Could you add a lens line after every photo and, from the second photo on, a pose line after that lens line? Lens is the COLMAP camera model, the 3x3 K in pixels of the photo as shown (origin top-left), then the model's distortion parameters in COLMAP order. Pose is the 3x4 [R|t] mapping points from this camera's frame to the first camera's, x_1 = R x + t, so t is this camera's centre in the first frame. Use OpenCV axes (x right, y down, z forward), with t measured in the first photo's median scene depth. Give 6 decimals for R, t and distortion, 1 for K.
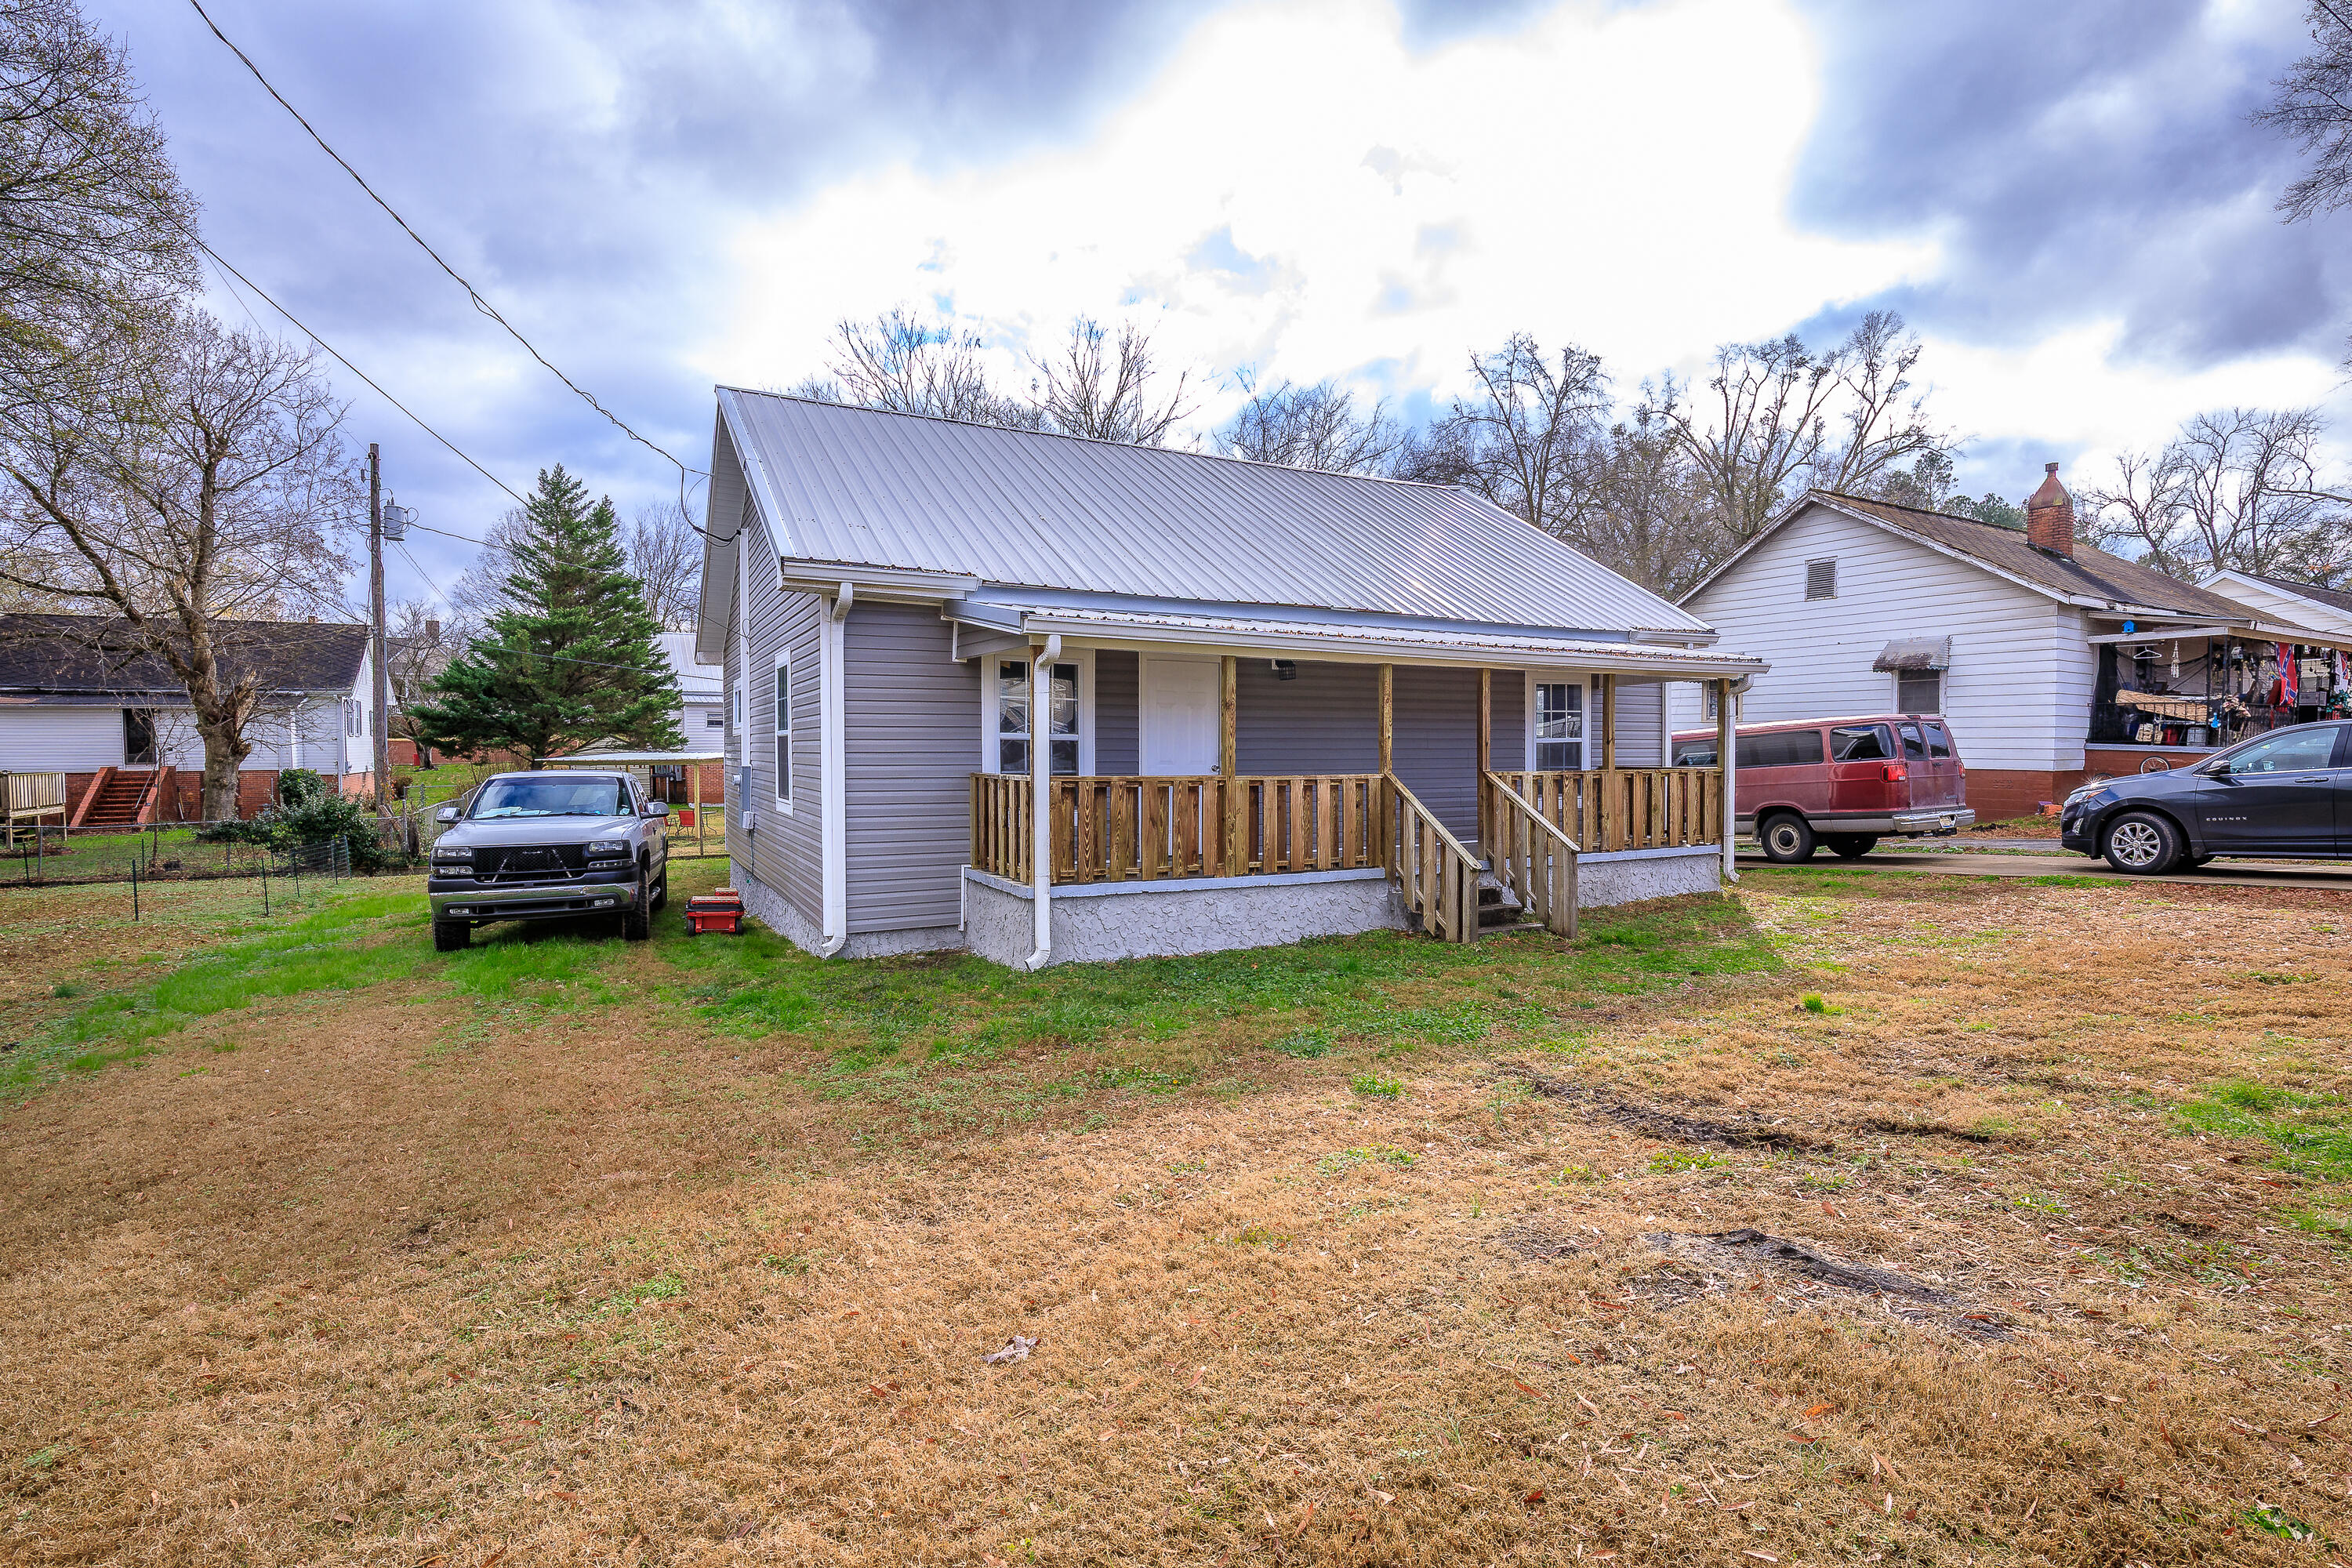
lens RADIAL K [[1077.4, 0, 1191.2], [0, 1077.4, 776.2], [0, 0, 1]] dist [0.001946, -0.000595]
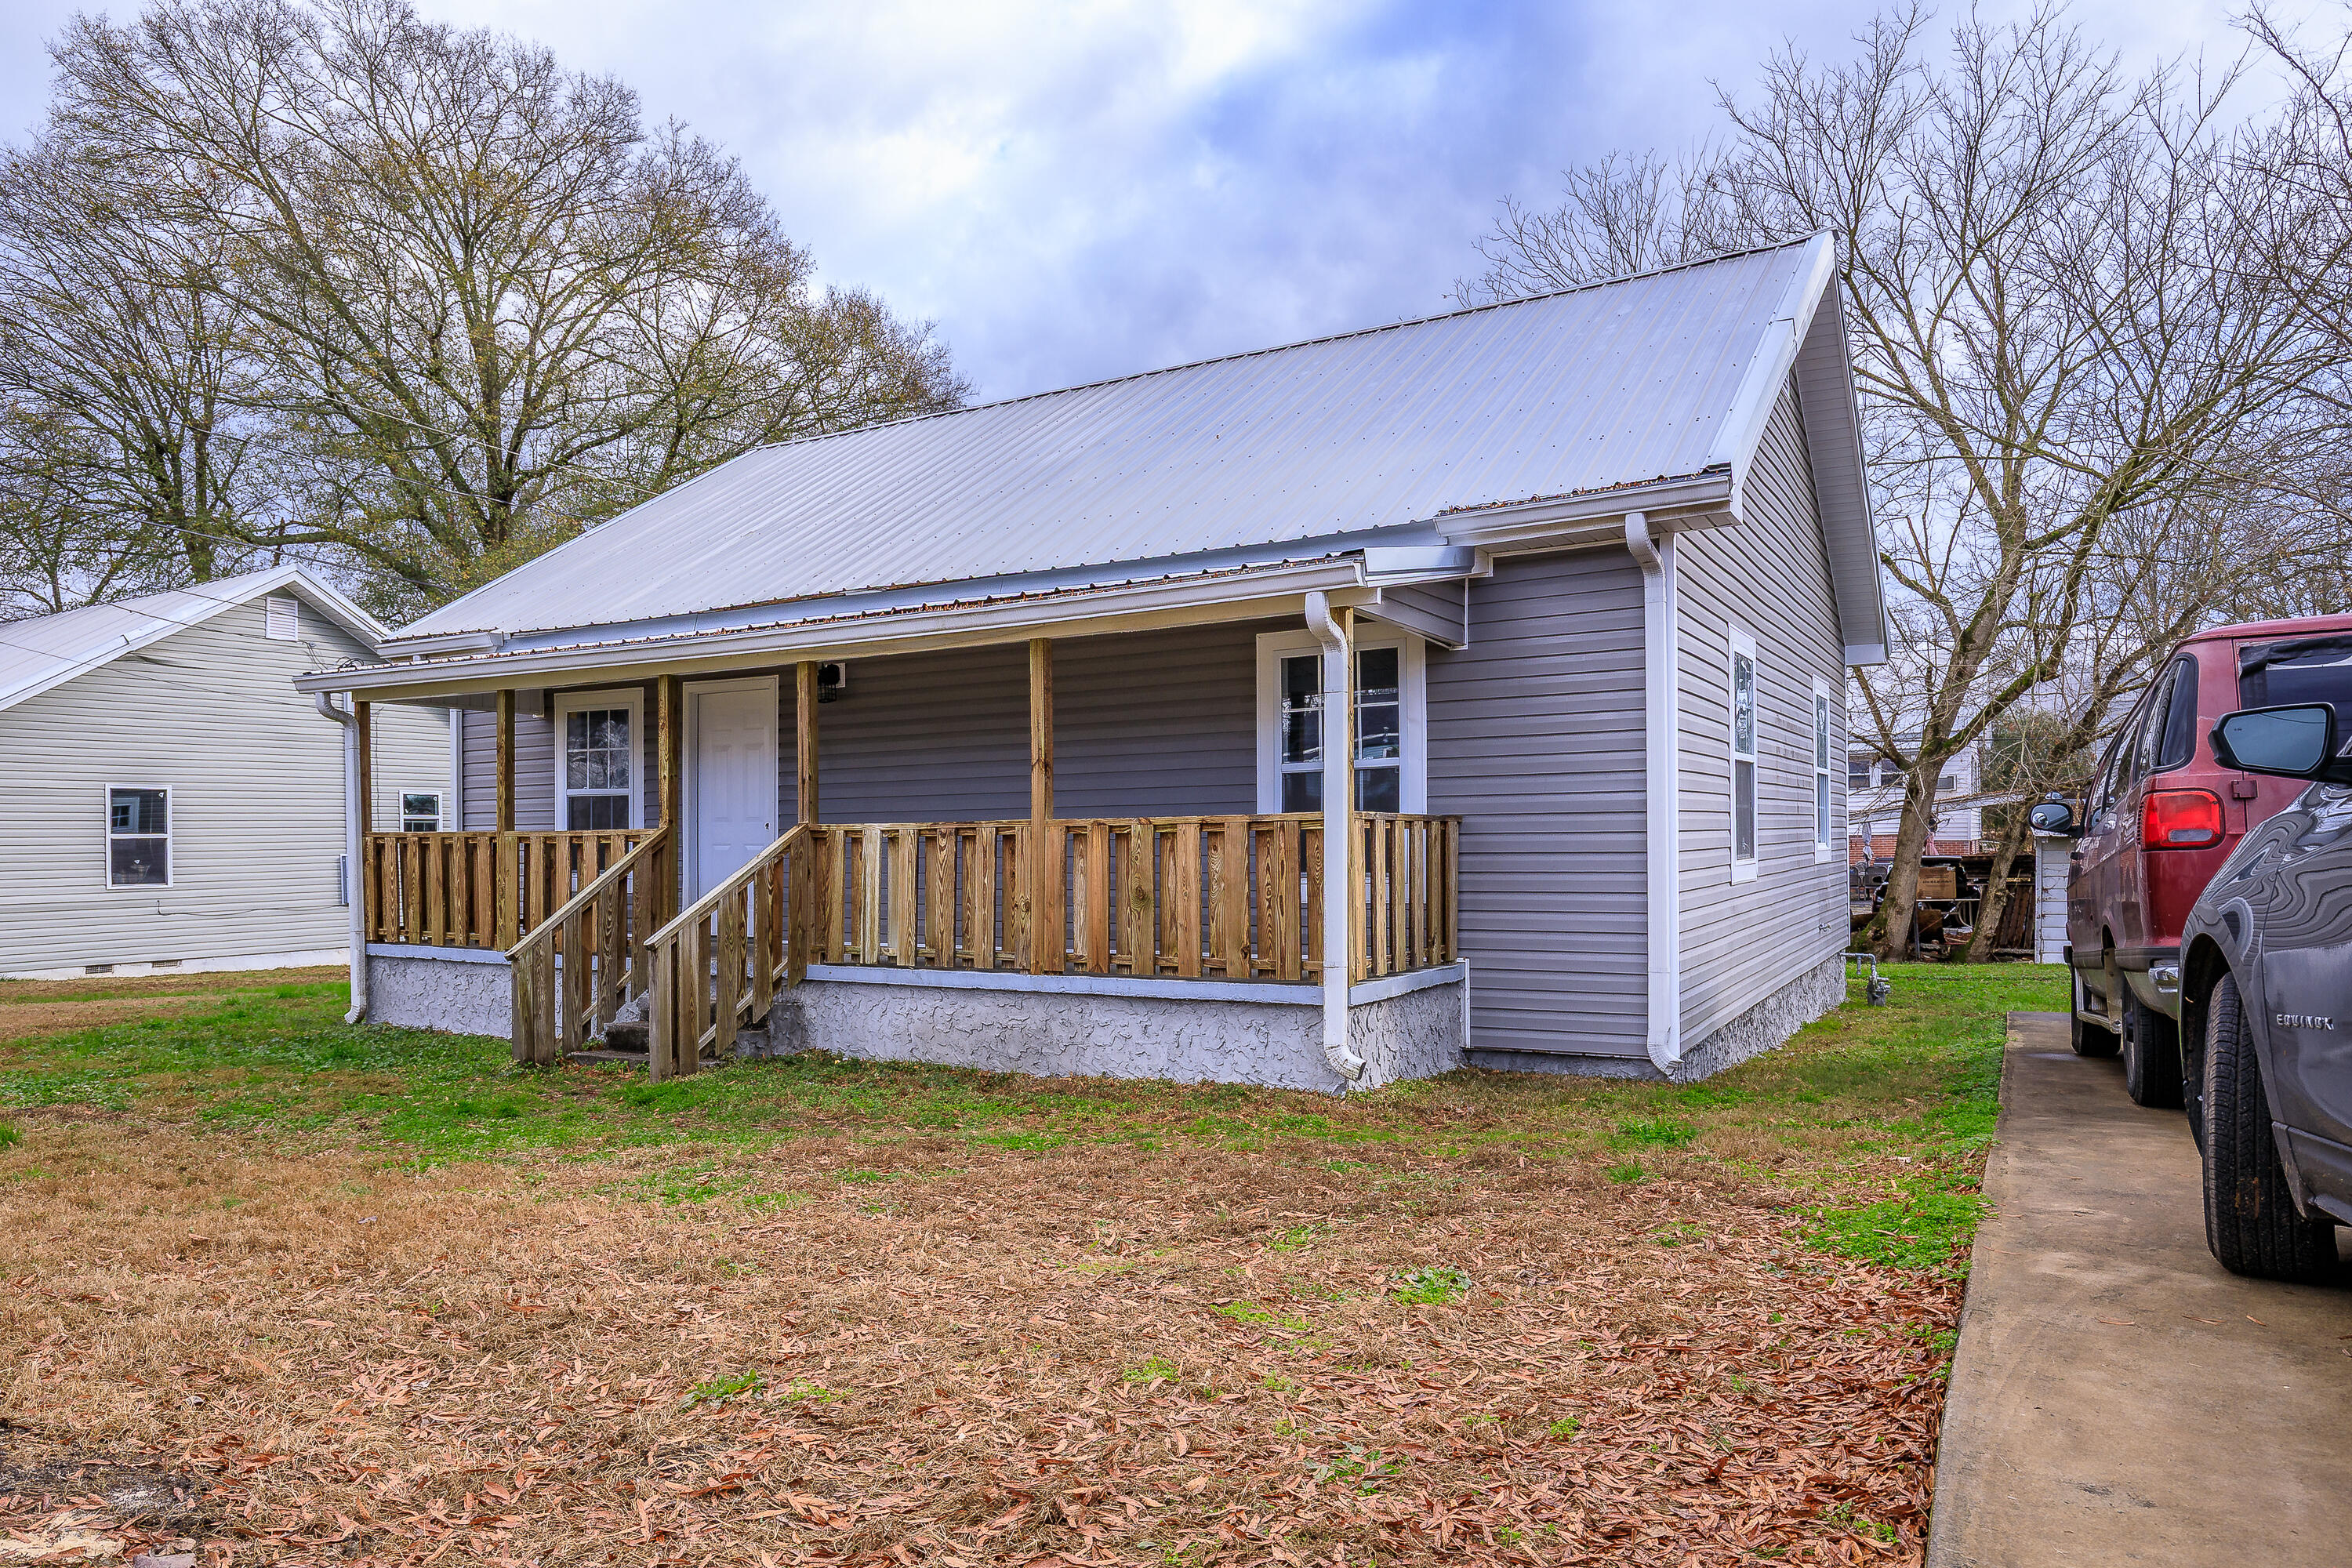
lens RADIAL K [[1471.2, 0, 1175.9], [0, 1471.2, 819.6], [0, 0, 1]] dist [-0.000709, -0.000082]
pose [[0.499097, -0.005750, -0.866527, 0.955393], [0.010819, 0.999941, -0.000403, -0.002048], [0.866478, -0.009174, 0.499130, 0.657070]]
